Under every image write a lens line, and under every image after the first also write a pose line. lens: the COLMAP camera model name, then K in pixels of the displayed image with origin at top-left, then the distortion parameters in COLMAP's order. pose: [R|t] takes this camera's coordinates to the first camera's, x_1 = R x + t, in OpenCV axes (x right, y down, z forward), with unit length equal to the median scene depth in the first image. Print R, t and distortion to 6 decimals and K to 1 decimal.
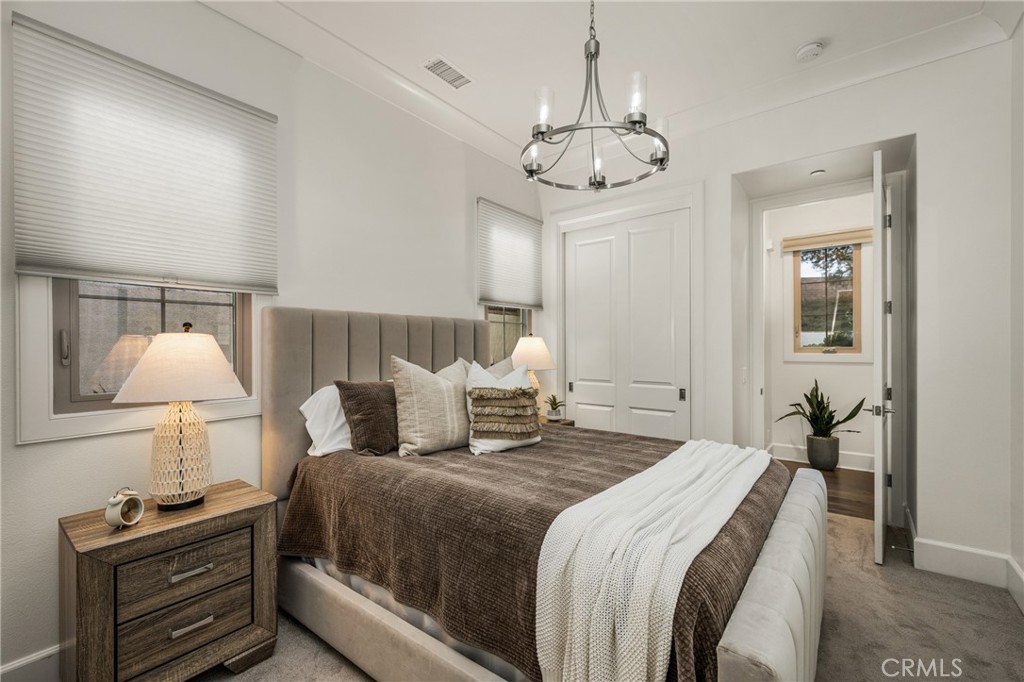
lens RADIAL K [[438.3, 0, 512.0], [0, 438.3, 341.0], [0, 0, 1]] dist [0.000392, 0.000039]
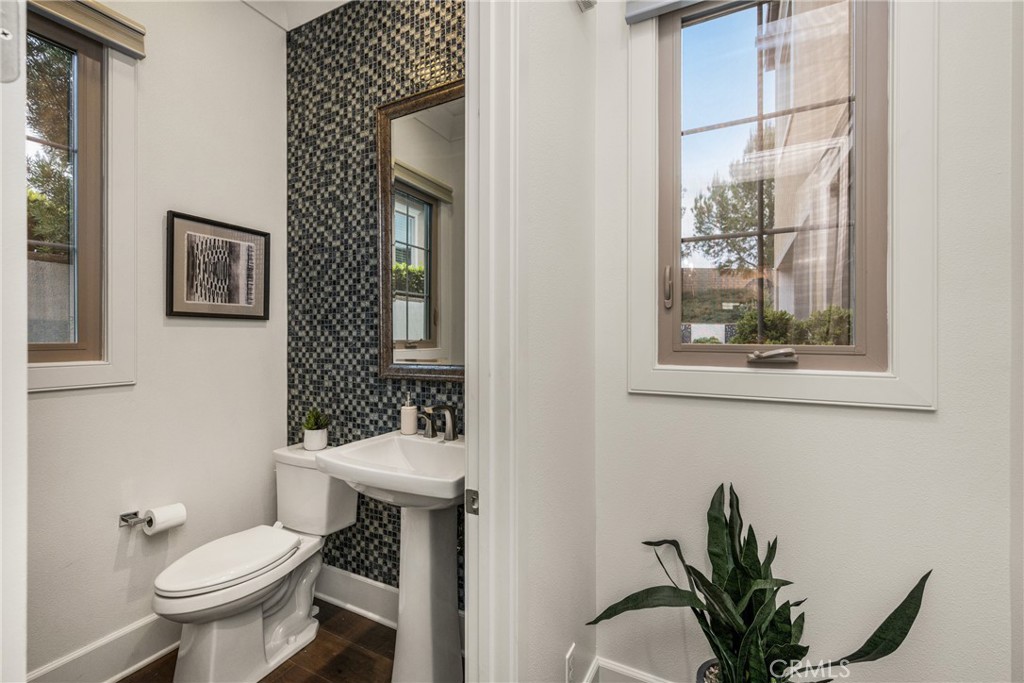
lens RADIAL K [[433.5, 0, 513.0], [0, 433.5, 338.6], [0, 0, 1]] dist [0.000901, -0.000046]
pose [[0.982061, 0.001633, 0.188558, 0.135891], [-0.003234, 0.999961, 0.008185, 0.002179], [-0.188537, -0.008648, 0.982028, 0.202023]]
